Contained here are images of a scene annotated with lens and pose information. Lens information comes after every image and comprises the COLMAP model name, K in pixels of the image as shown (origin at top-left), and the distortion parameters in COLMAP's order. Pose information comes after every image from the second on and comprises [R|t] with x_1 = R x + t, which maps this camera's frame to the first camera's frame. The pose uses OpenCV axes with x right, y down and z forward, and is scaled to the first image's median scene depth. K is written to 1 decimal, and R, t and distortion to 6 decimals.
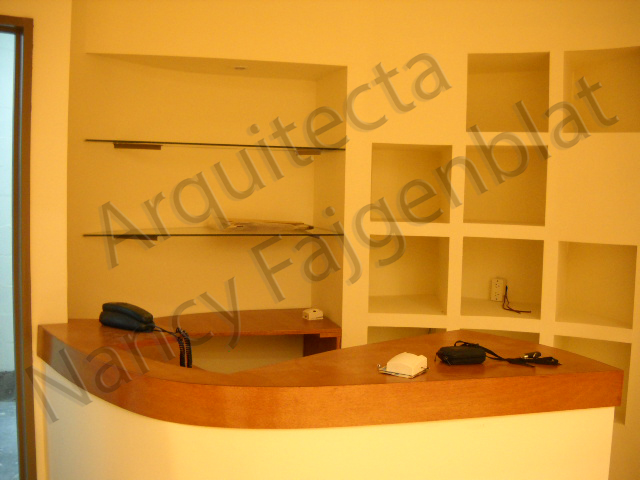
lens RADIAL K [[738.8, 0, 320.0], [0, 738.8, 240.0], [0, 0, 1]] dist [-0.203733, 0.022533]
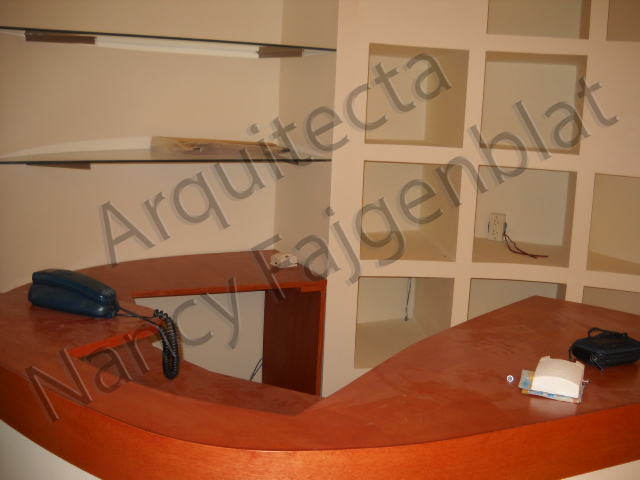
lens RADIAL K [[738.8, 0, 320.0], [0, 738.8, 240.0], [0, 0, 1]] dist [-0.203733, 0.022533]
pose [[0.987037, -0.007469, 0.160318, -0.104340], [-0.010633, 0.993678, 0.111760, -0.009913], [-0.160140, -0.112016, 0.980718, 0.237783]]
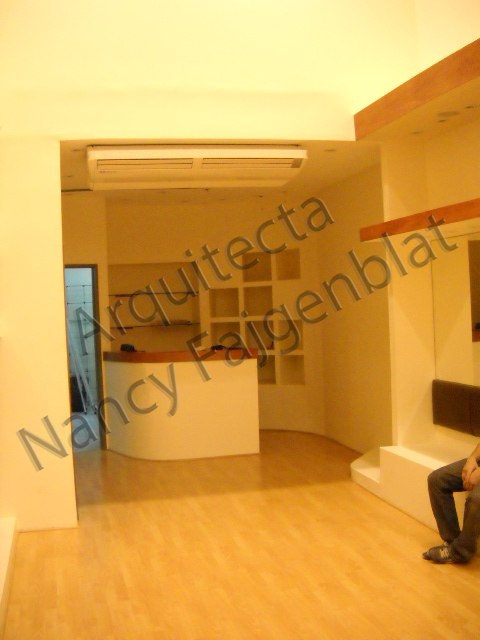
lens RADIAL K [[738.8, 0, 240.0], [0, 738.8, 320.0], [0, 0, 1]] dist [-0.203733, 0.022533]
pose [[0.999138, 0.001731, -0.041479, 0.071812], [-0.002900, 0.999600, -0.028143, 0.011076], [0.041414, 0.028239, 0.998743, -0.408747]]
